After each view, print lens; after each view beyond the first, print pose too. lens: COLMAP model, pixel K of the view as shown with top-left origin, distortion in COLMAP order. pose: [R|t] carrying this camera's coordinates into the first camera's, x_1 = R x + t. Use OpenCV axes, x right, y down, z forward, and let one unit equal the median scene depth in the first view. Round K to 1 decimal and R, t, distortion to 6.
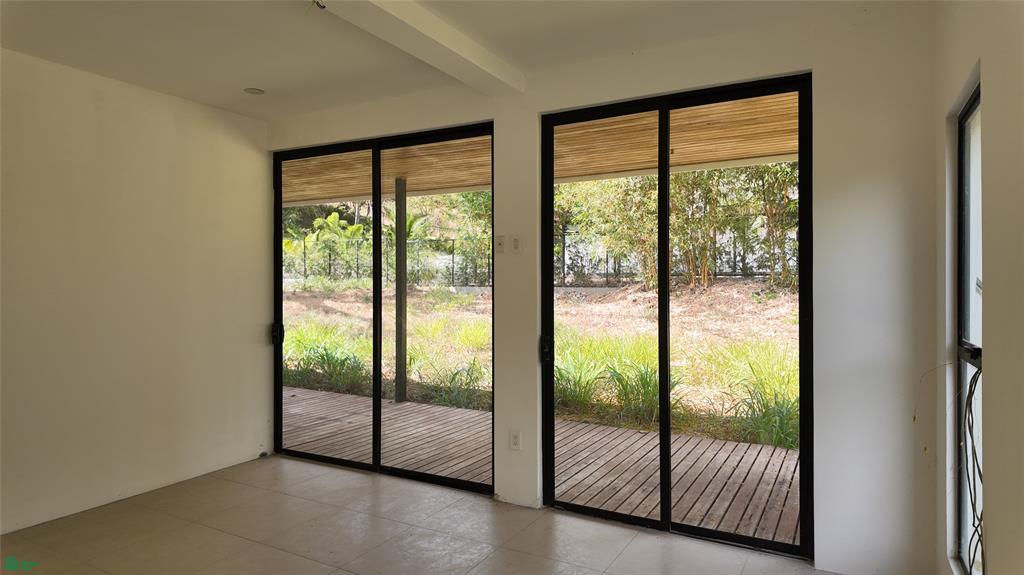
lens RADIAL K [[602.9, 0, 528.6], [0, 602.9, 287.4], [0, 0, 1]] dist [0.019805, -0.001084]
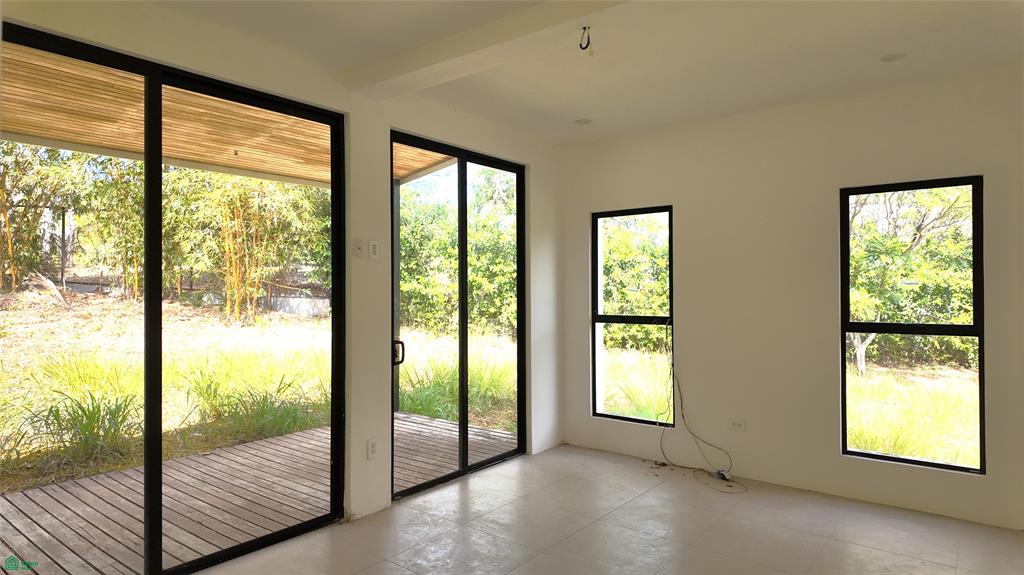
lens RADIAL K [[602.9, 0, 528.6], [0, 602.9, 287.4], [0, 0, 1]] dist [0.019805, -0.001084]
pose [[0.156507, -0.000783, 0.987676, -0.780586], [0.008434, 0.999964, -0.000543, -0.006705], [-0.987641, 0.008415, 0.156508, 0.473906]]
